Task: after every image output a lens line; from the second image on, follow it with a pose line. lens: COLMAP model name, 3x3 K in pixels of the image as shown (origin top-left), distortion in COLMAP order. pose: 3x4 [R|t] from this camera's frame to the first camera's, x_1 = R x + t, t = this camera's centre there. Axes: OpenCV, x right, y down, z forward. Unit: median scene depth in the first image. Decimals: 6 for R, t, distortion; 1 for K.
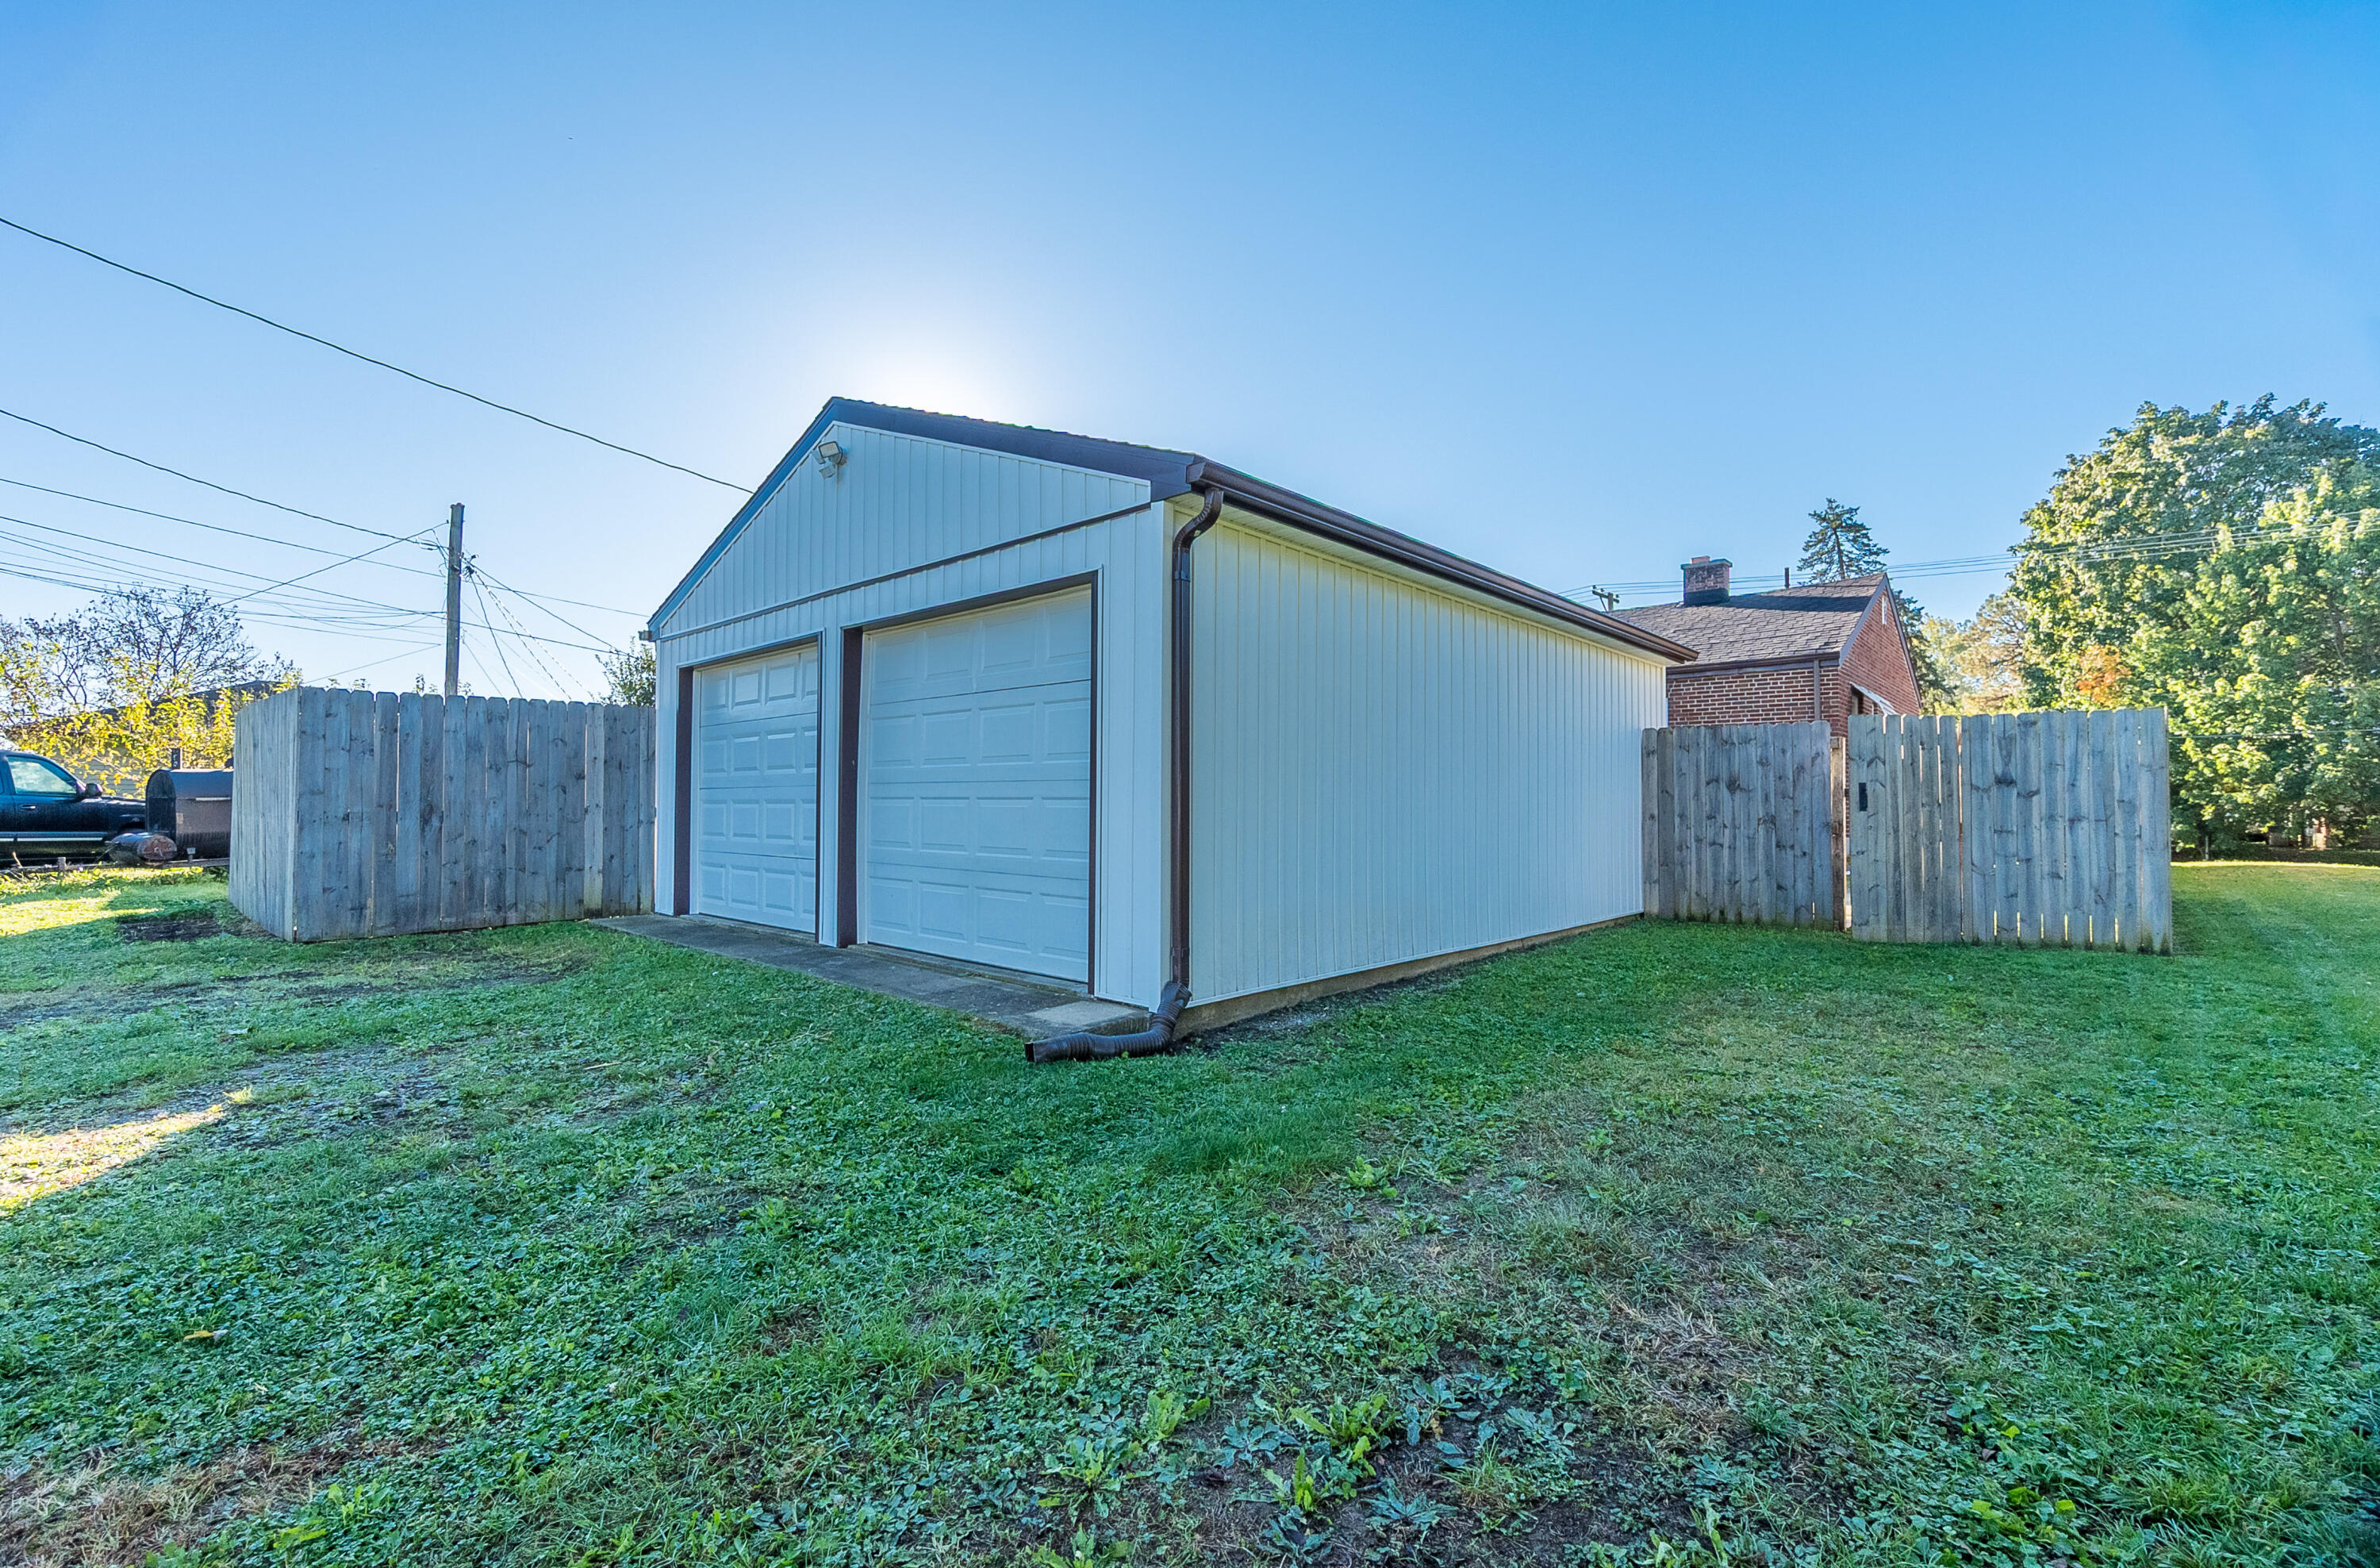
lens RADIAL K [[1038.0, 0, 1171.1], [0, 1038.0, 781.0], [0, 0, 1]] dist [-0.002322, 0.001444]
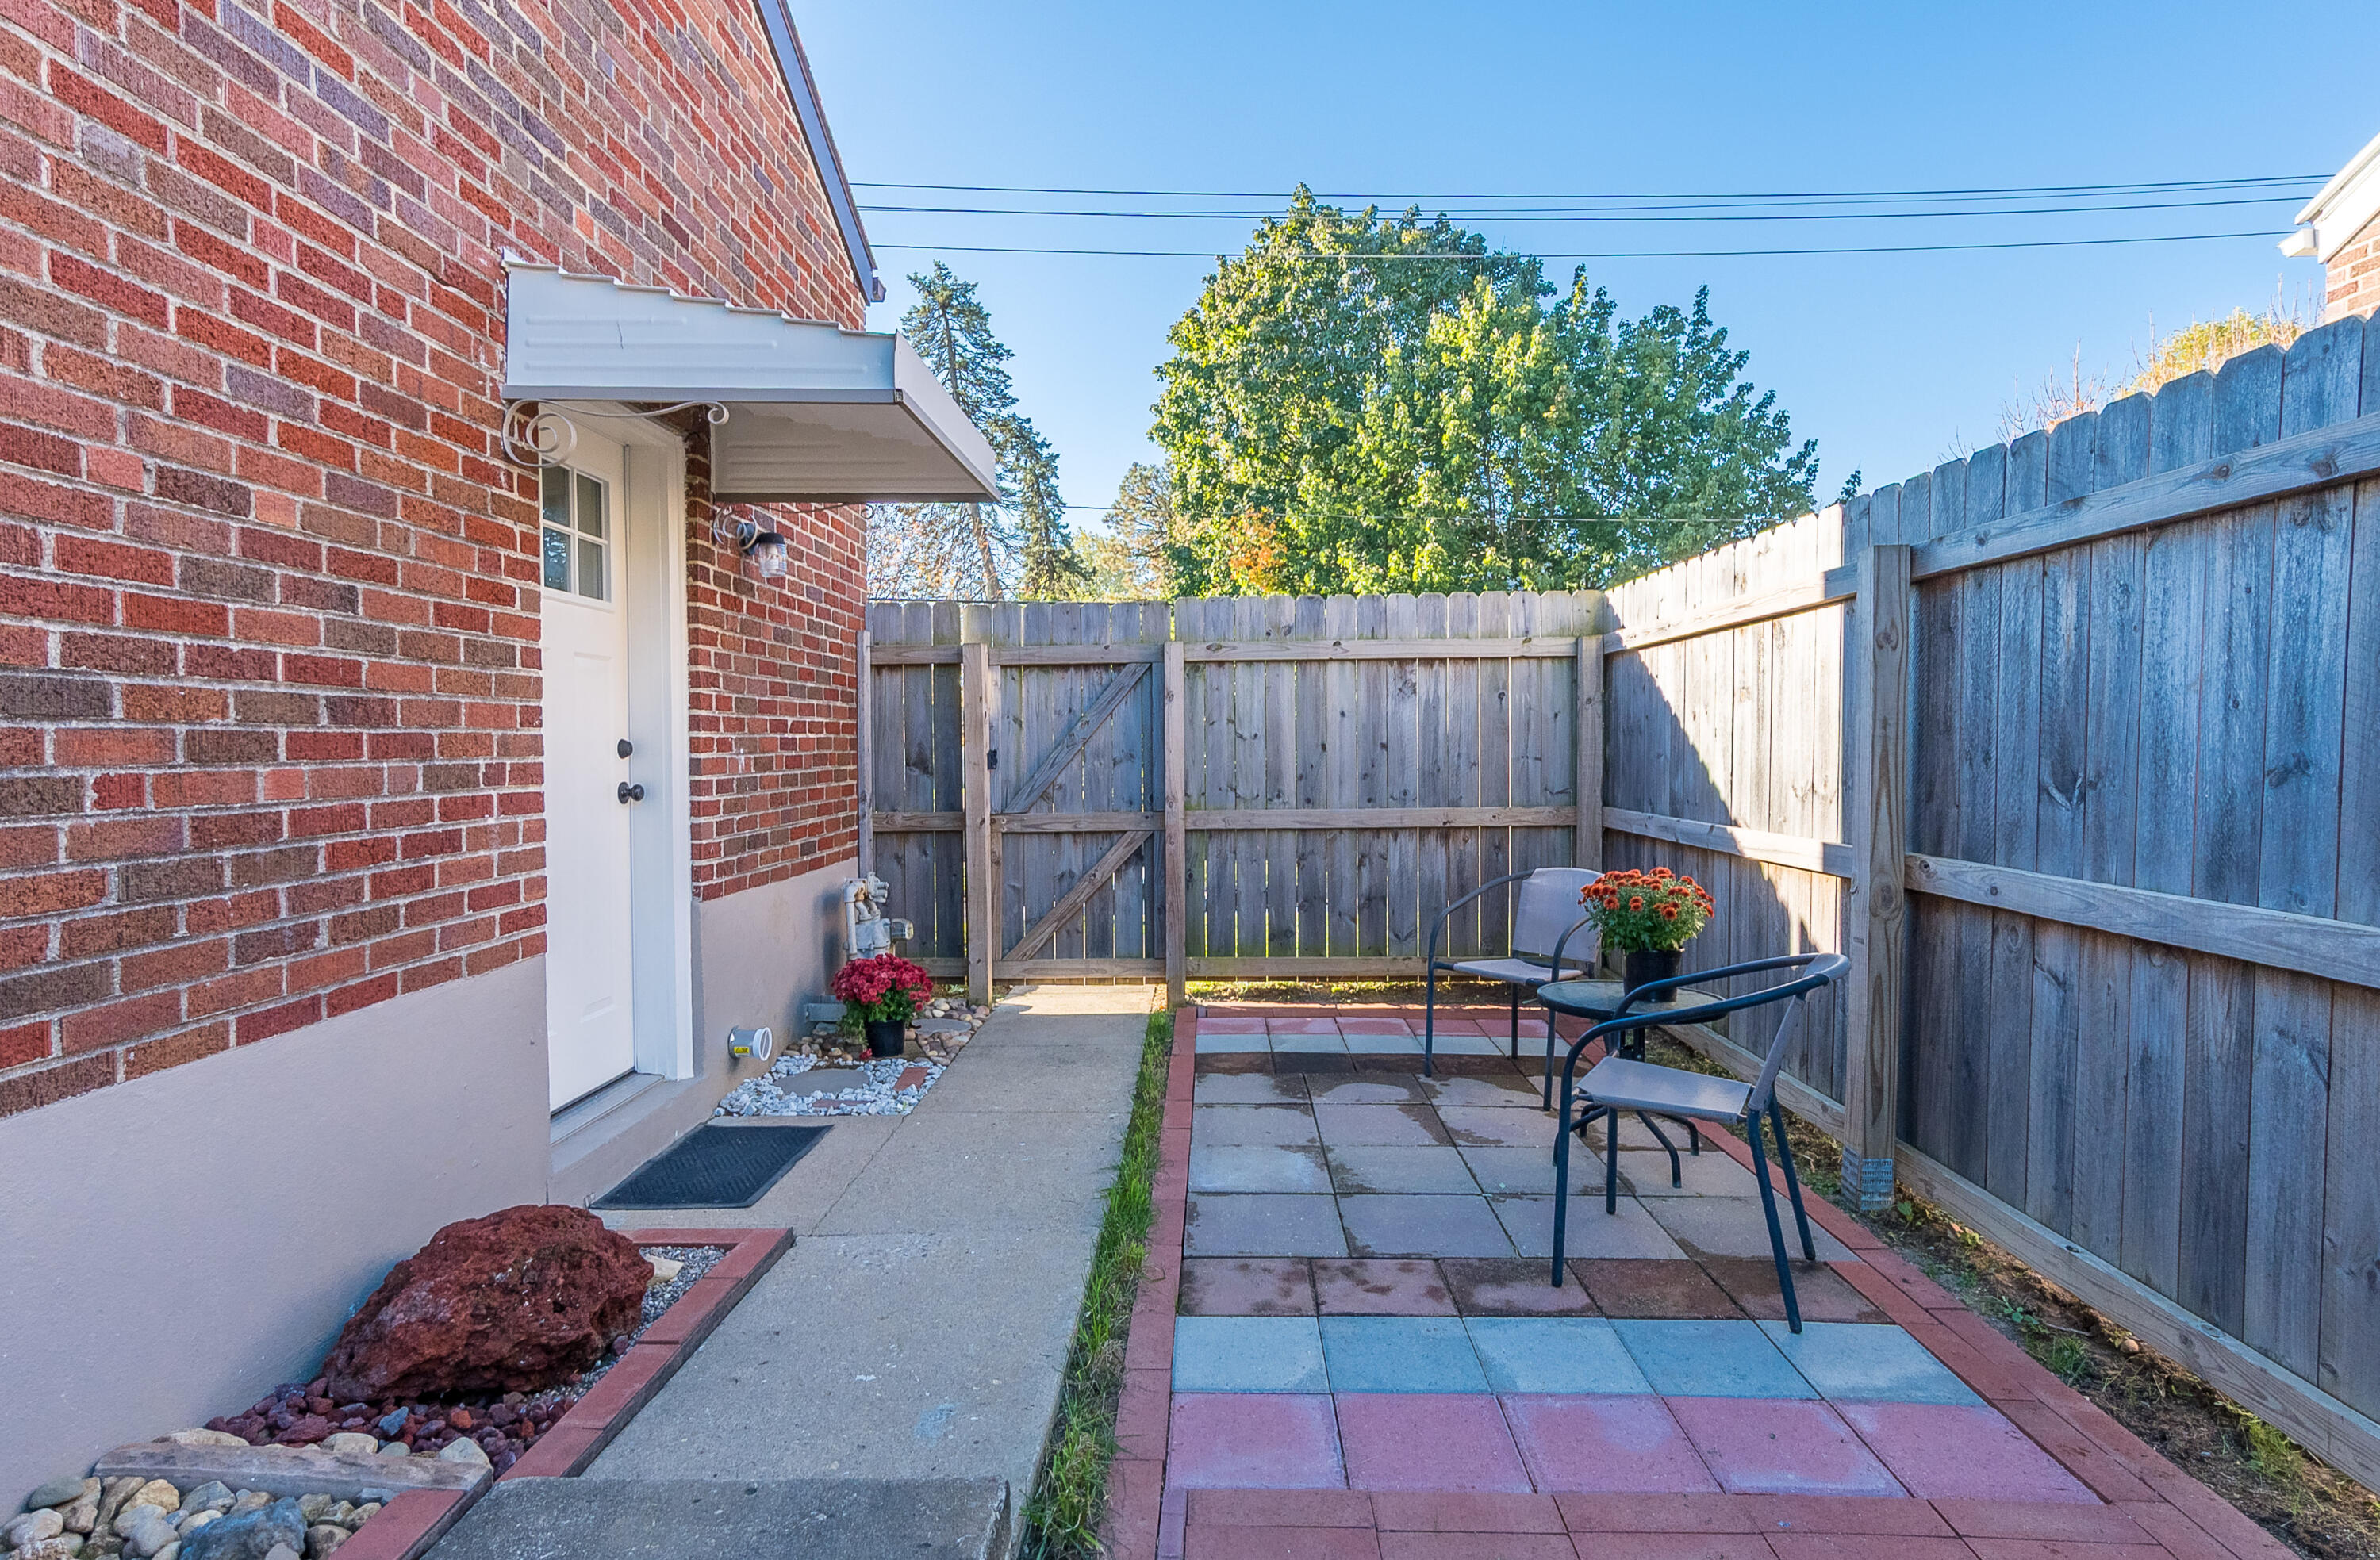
lens RADIAL K [[1207.1, 0, 1183.7], [0, 1207.1, 784.6], [0, 0, 1]] dist [0.001024, 0.000145]
pose [[0.759838, -0.032205, 0.649314, 0.312962], [-0.008080, 0.998227, 0.058966, 0.007636], [-0.650062, -0.050051, 0.758231, 0.390345]]
